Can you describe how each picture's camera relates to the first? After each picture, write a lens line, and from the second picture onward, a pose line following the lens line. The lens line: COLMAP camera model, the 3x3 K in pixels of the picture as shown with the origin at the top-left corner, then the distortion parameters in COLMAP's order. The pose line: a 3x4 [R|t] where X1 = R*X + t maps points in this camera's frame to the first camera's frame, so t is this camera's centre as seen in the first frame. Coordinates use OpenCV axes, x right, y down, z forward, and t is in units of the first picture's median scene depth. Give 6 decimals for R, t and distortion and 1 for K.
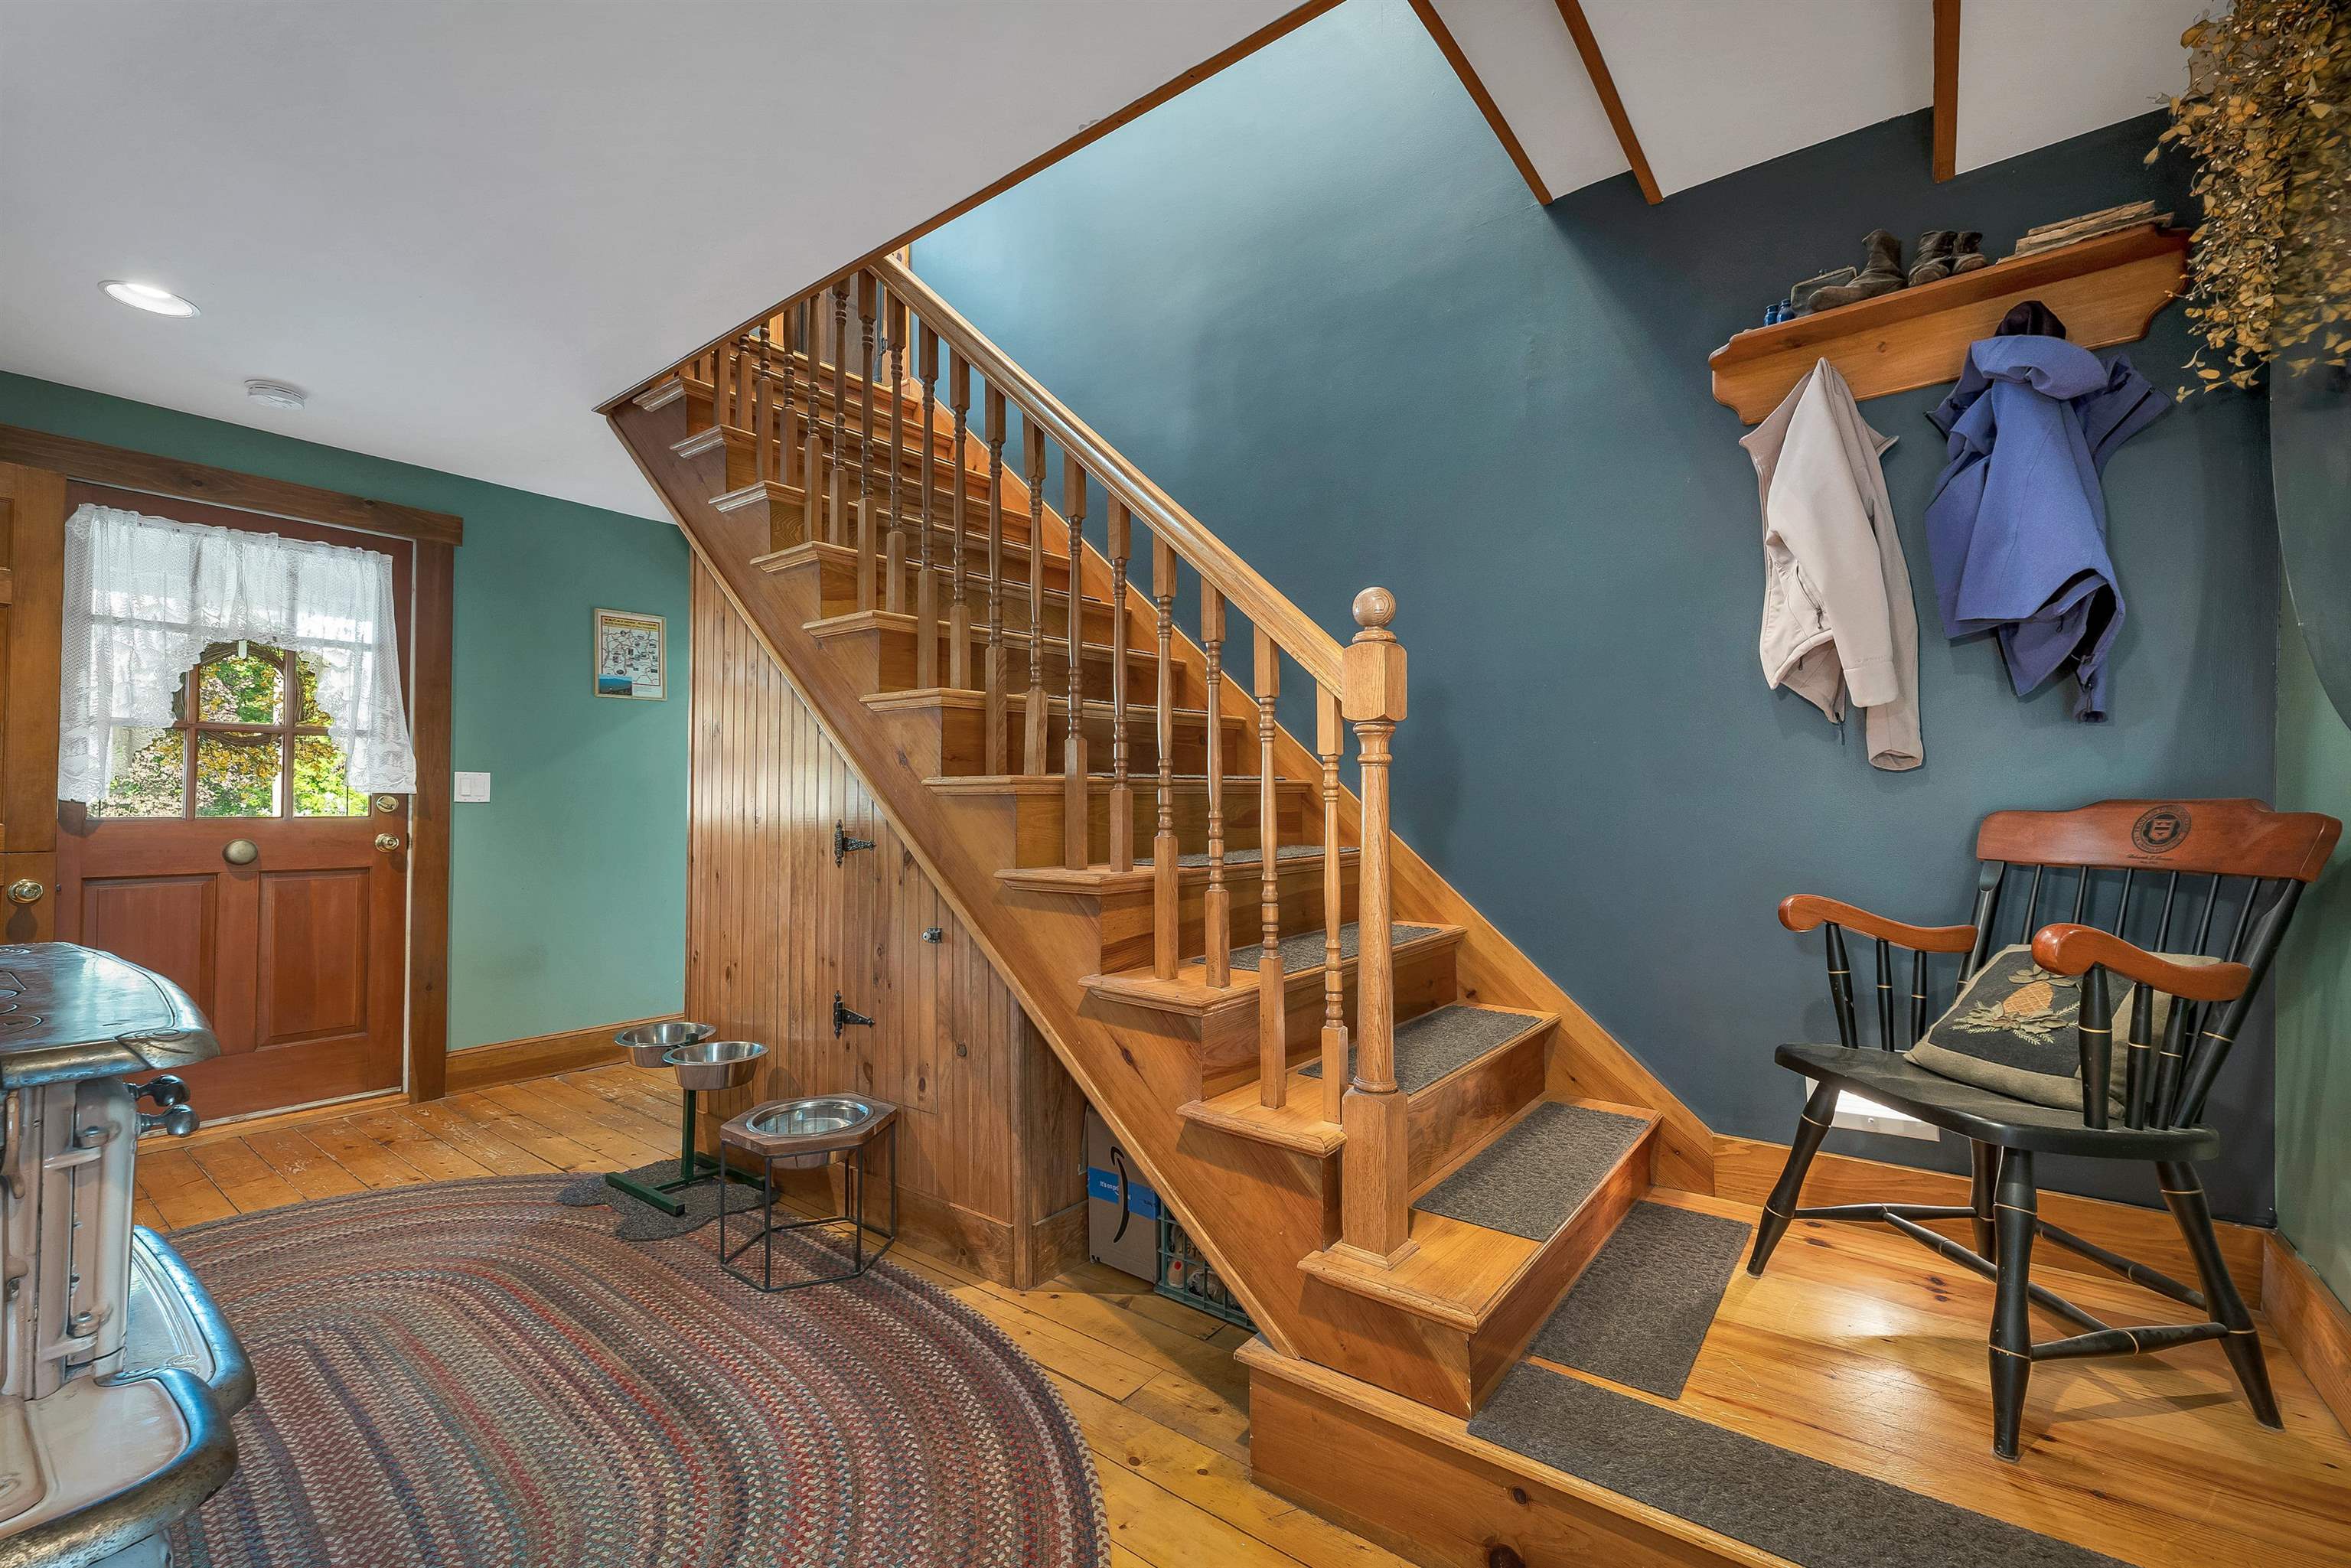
lens RADIAL K [[988.7, 0, 1176.8], [0, 988.7, 786.6], [0, 0, 1]] dist [0.001747, -0.001221]
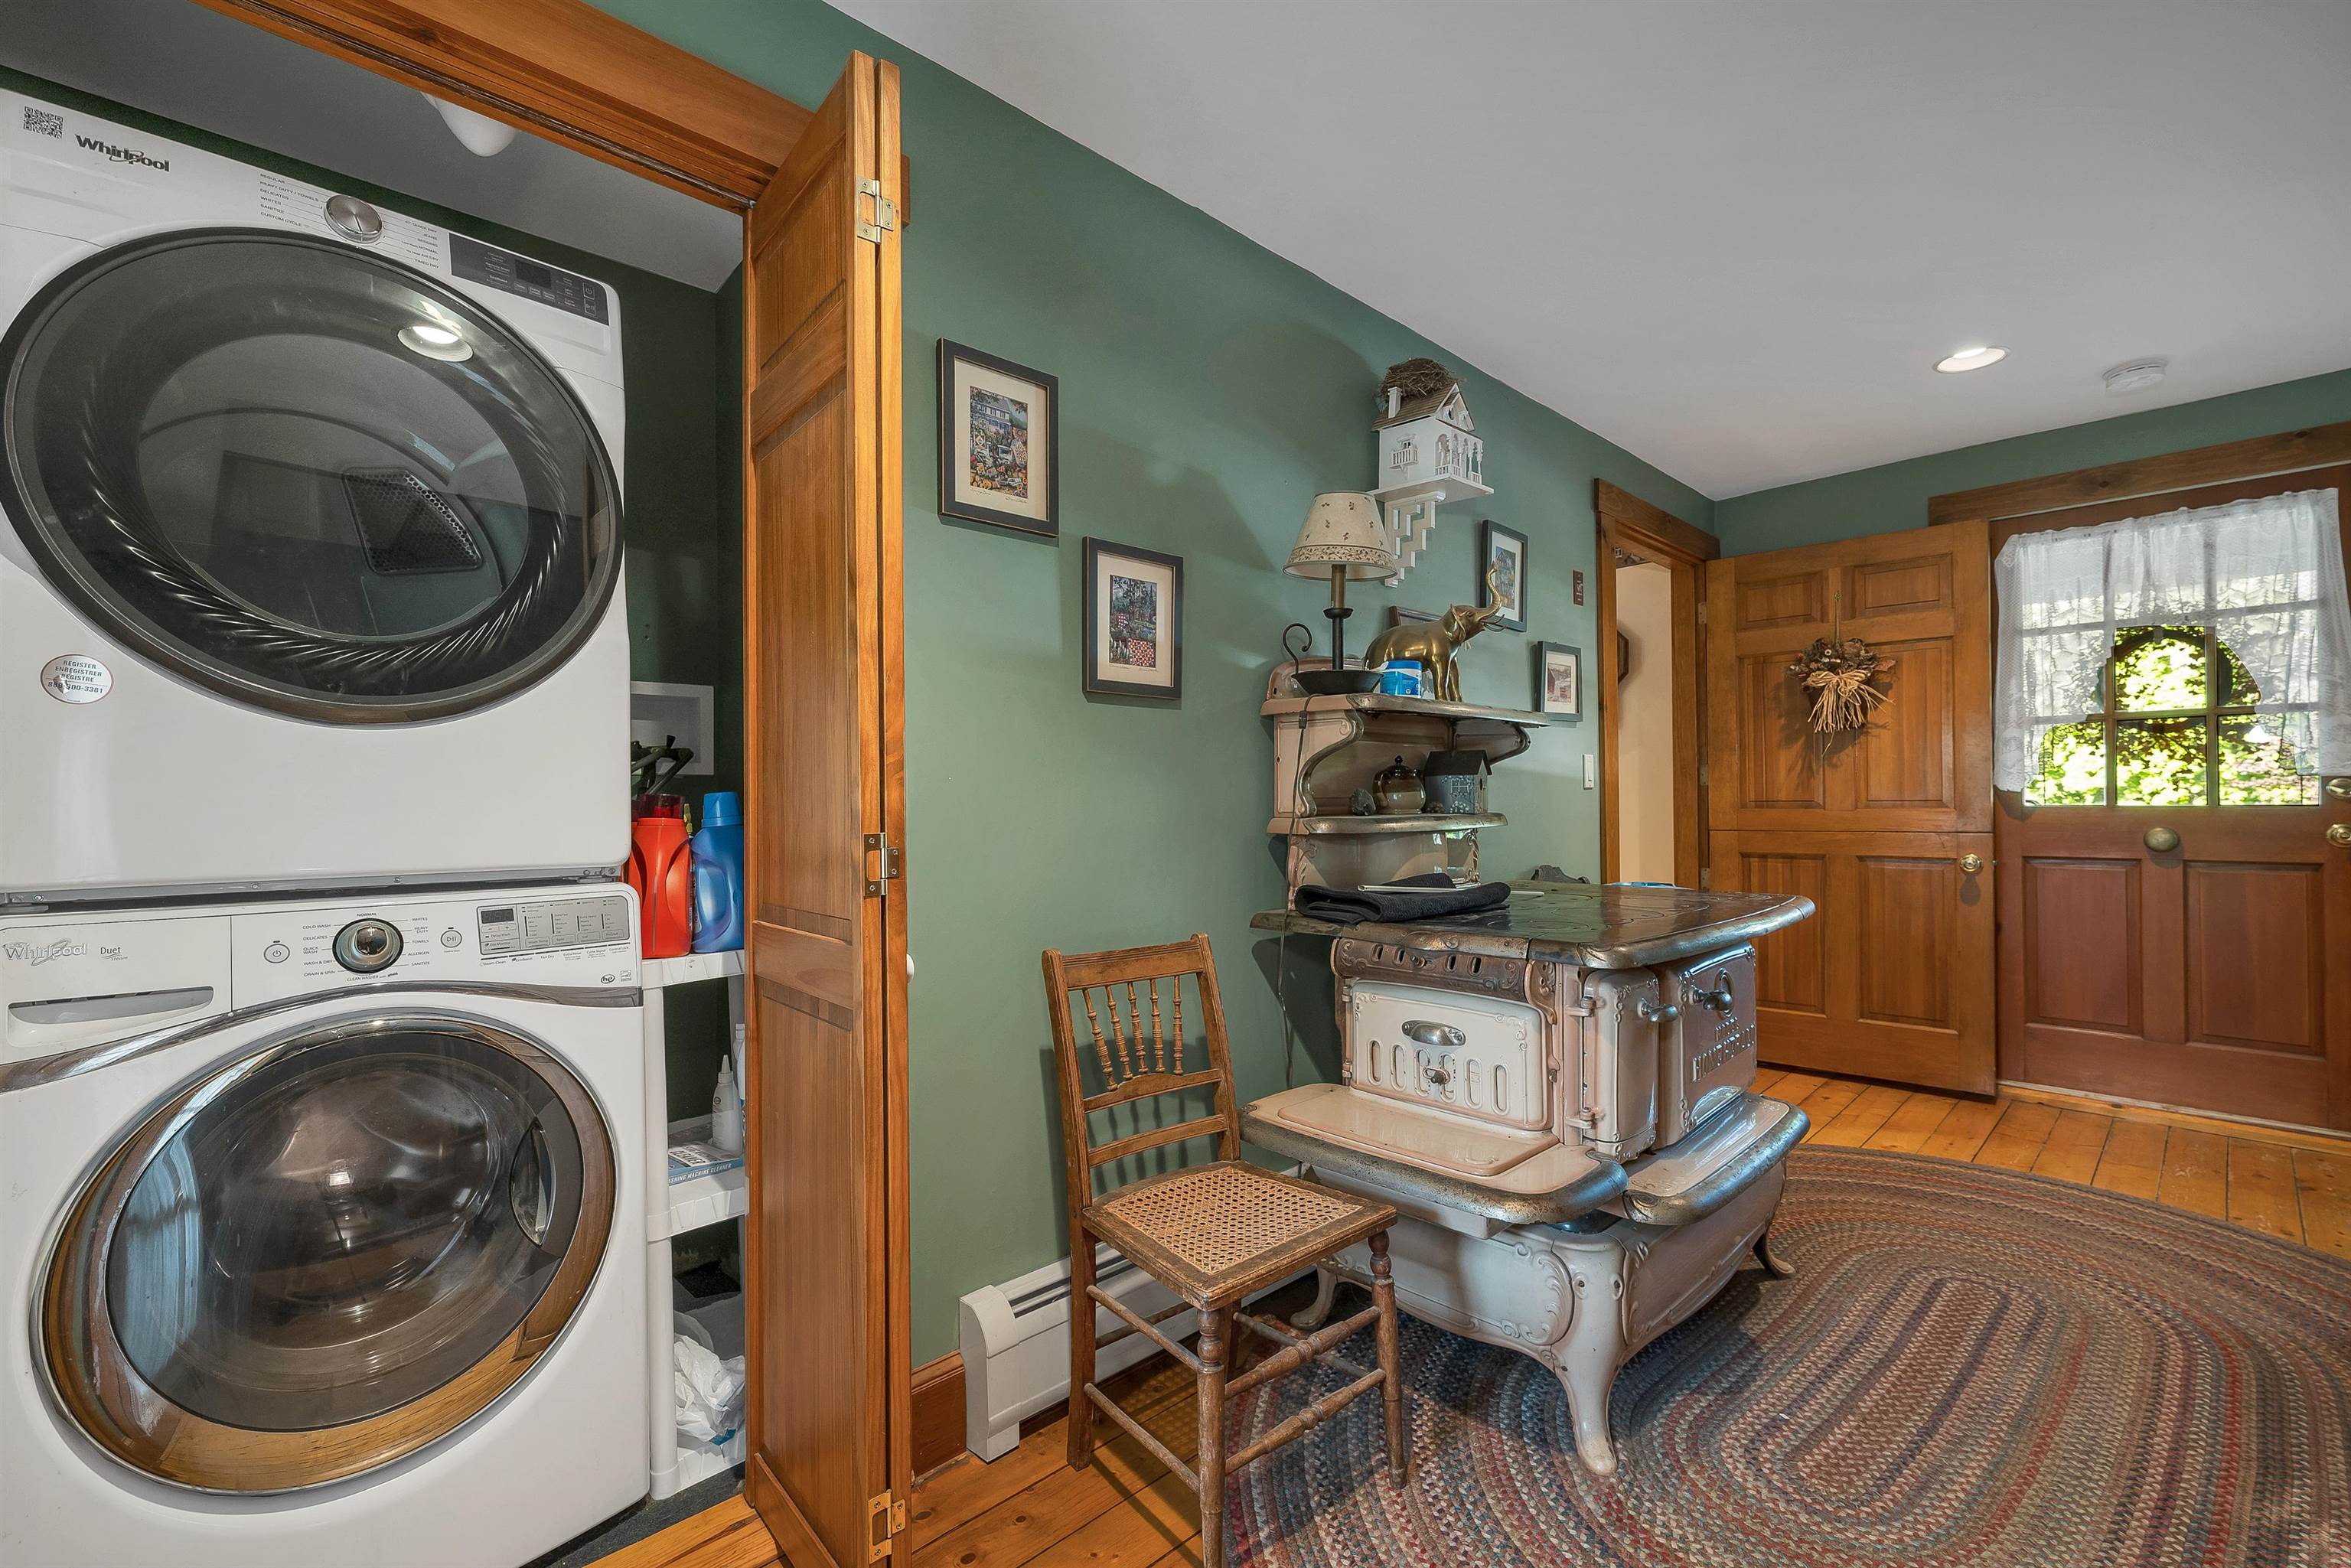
lens RADIAL K [[988.7, 0, 1166.4], [0, 988.7, 797.5], [0, 0, 1]] dist [0.001747, -0.001221]
pose [[-0.165105, -0.004546, -0.986265, 0.205388], [0.030648, 0.999483, -0.009738, 0.003418], [0.985800, -0.031835, -0.164880, 0.190521]]
